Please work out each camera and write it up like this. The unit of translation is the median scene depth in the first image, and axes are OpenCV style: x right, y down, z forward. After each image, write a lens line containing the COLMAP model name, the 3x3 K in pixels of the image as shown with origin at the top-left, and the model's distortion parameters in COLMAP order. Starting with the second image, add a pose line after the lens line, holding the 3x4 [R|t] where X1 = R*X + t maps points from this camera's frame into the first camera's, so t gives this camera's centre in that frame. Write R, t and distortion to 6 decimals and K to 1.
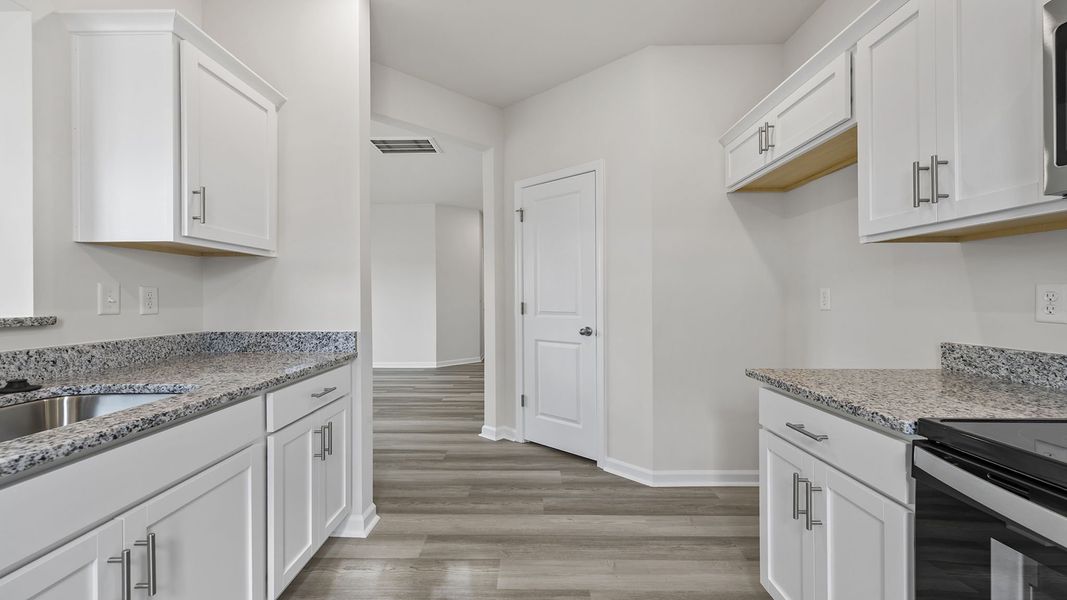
lens RADIAL K [[458.6, 0, 529.7], [0, 458.6, 298.6], [0, 0, 1]] dist [0.004760, -0.000178]
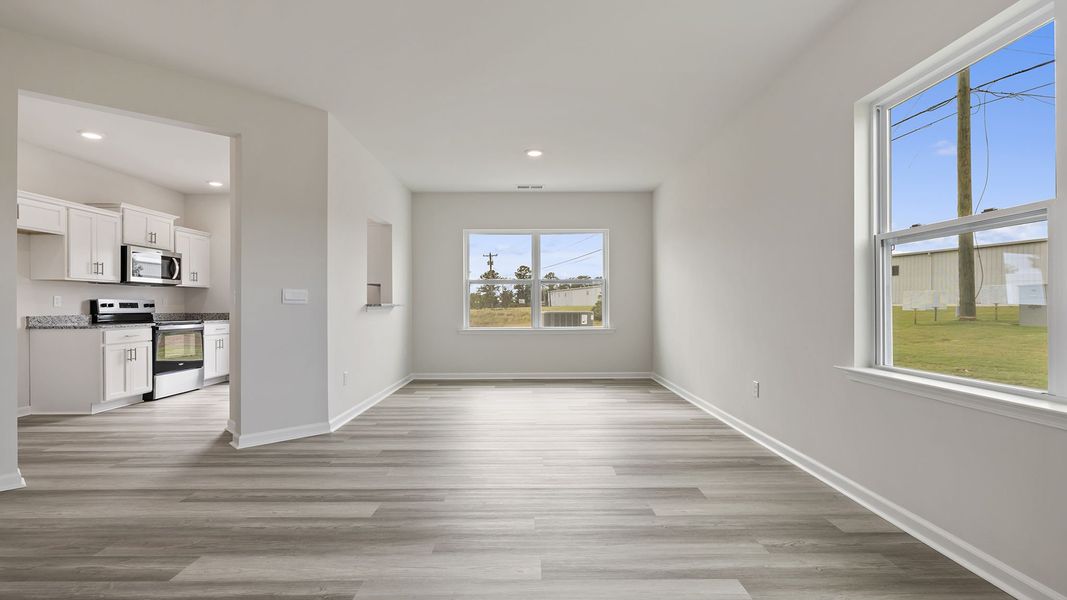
lens RADIAL K [[526.7, 0, 532.1], [0, 526.7, 303.6], [0, 0, 1]] dist [0.001011, 0.000284]
pose [[-0.999853, 0.006876, -0.015678, -2.280380], [0.006938, 0.999968, -0.003883, 0.062270], [0.015651, -0.003991, -0.999870, 4.735961]]
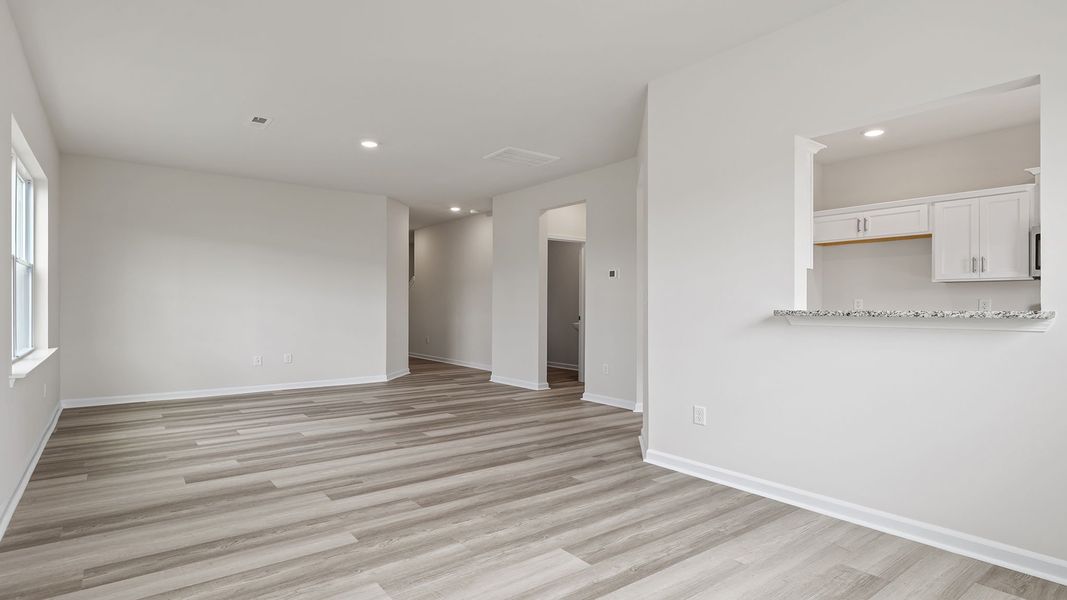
lens RADIAL K [[546.7, 0, 531.4], [0, 546.7, 303.2], [0, 0, 1]] dist [-0.001893, 0.001055]
pose [[0.787504, 0.010148, 0.616226, -3.236912], [-0.006107, 0.999944, -0.008662, 0.040177], [-0.616279, 0.003058, 0.787522, -0.022044]]
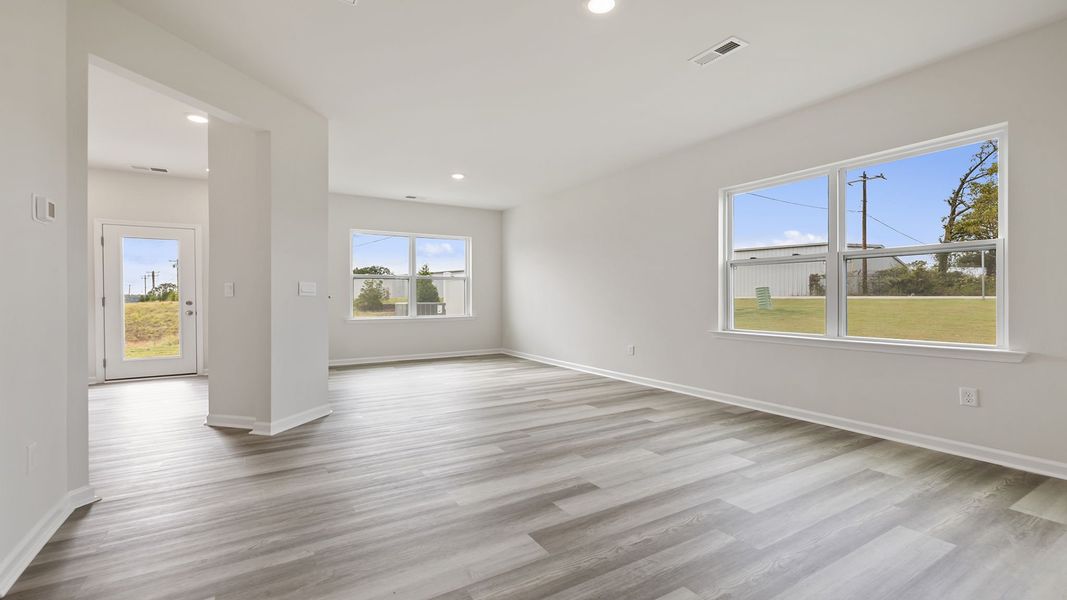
lens RADIAL K [[458.6, 0, 530.5], [0, 458.6, 298.6], [0, 0, 1]] dist [0.004760, -0.000178]
pose [[-0.848389, 0.007039, -0.529327, -0.722696], [0.005707, 0.999975, 0.004151, 0.055964], [0.529343, 0.000501, -0.848408, 4.807434]]
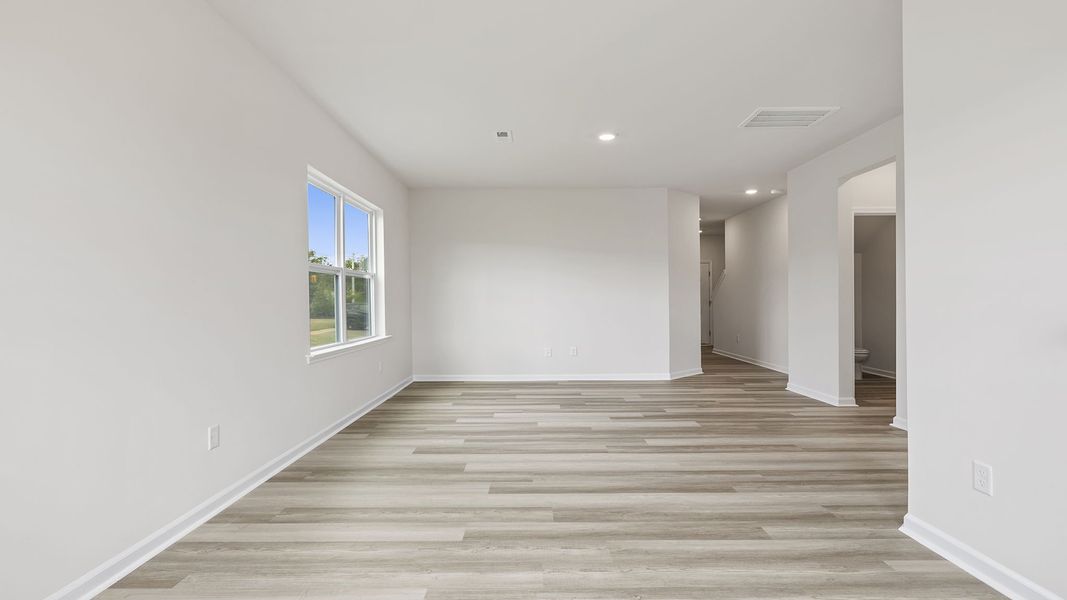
lens RADIAL K [[540.8, 0, 533.4], [0, 540.8, 303.1], [0, 0, 1]] dist [-0.002286, 0.000291]
pose [[0.999916, -0.001396, 0.012852, -2.391050], [0.001388, 0.999999, 0.000657, 0.037083], [-0.012853, -0.000639, 0.999917, -0.016533]]
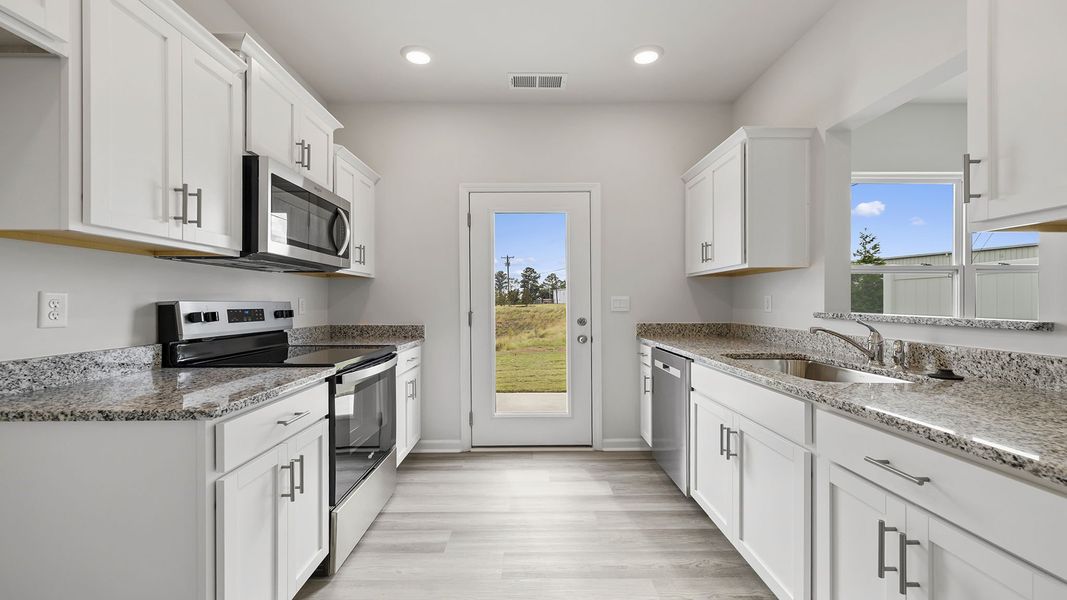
lens RADIAL K [[458.6, 0, 536.6], [0, 458.6, 302.2], [0, 0, 1]] dist [0.004760, -0.000178]
pose [[-0.999487, 0.002980, -0.031875, 0.015184], [0.003006, 0.999995, -0.000773, -0.003844], [0.031873, -0.000869, -0.999492, 1.970299]]
